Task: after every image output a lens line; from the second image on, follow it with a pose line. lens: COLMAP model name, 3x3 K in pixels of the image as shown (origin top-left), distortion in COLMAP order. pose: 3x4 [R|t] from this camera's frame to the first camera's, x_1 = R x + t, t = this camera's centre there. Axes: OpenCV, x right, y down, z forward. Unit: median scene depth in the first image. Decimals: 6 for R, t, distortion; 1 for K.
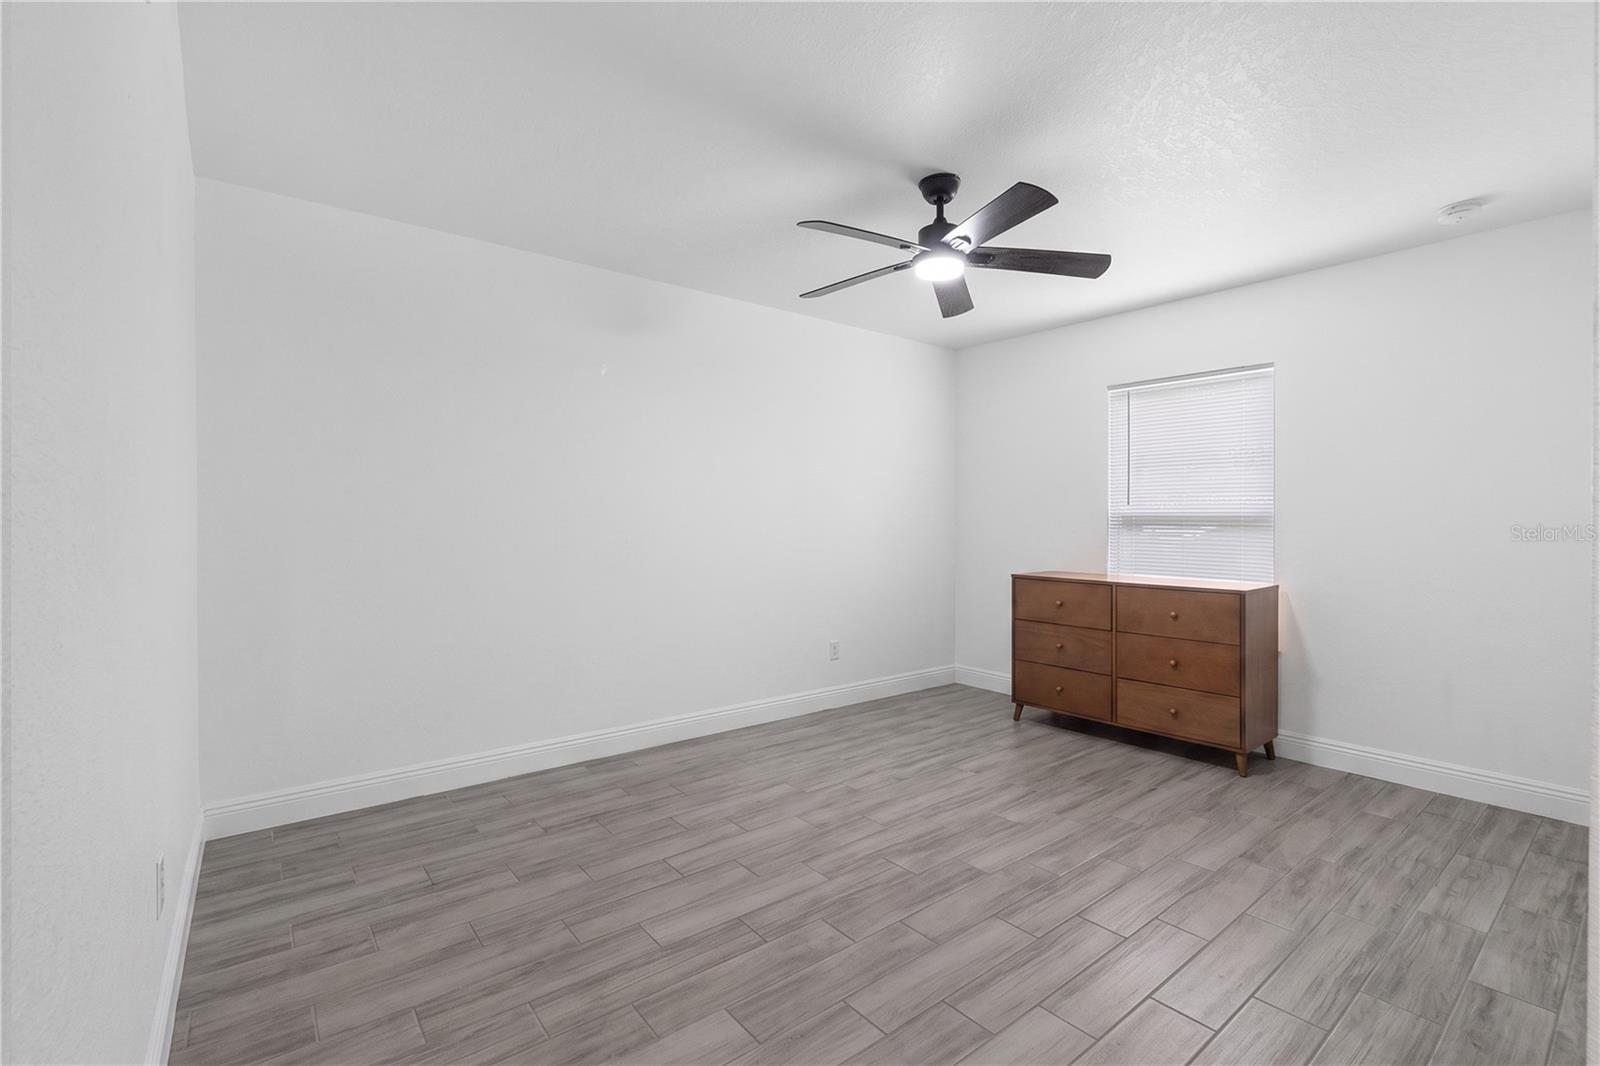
lens RADIAL K [[717.0, 0, 806.0], [0, 717.0, 522.4], [0, 0, 1]] dist [0.001718, 0.000517]
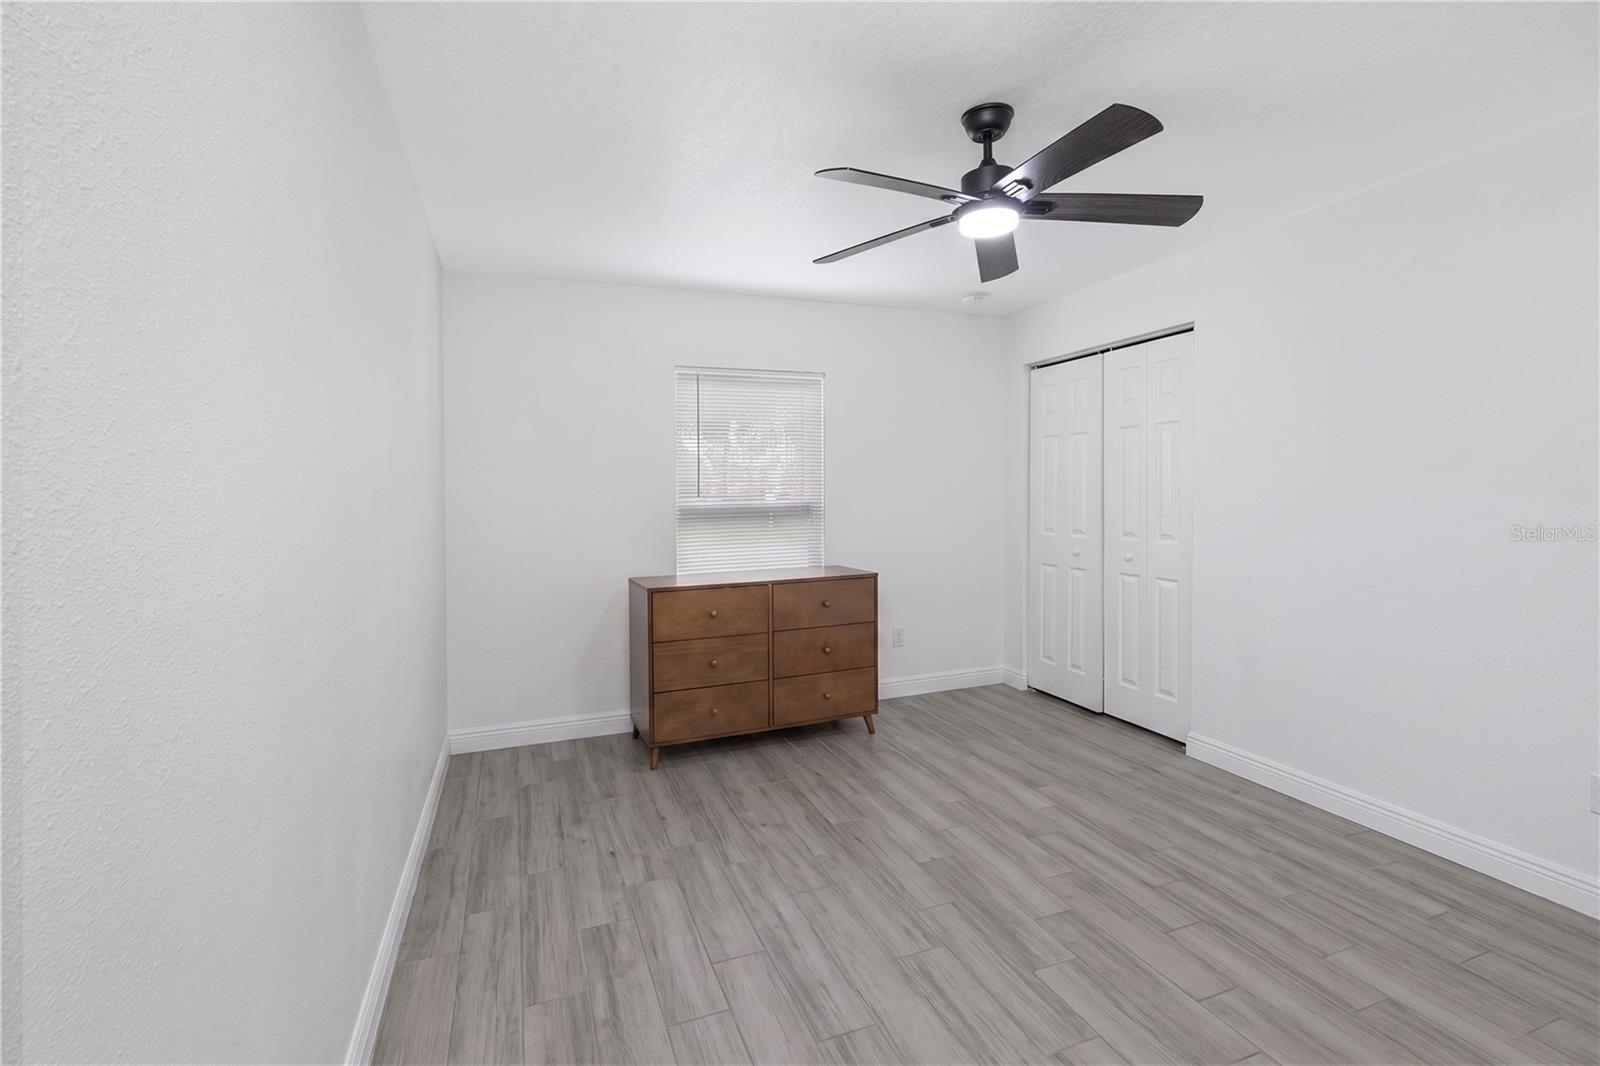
lens RADIAL K [[717.0, 0, 806.0], [0, 717.0, 522.4], [0, 0, 1]] dist [0.001718, 0.000517]
pose [[0.297316, -0.053189, 0.953296, -0.479886], [0.013132, 0.998580, 0.051620, -0.045705], [-0.954689, -0.002829, 0.297593, 0.710520]]
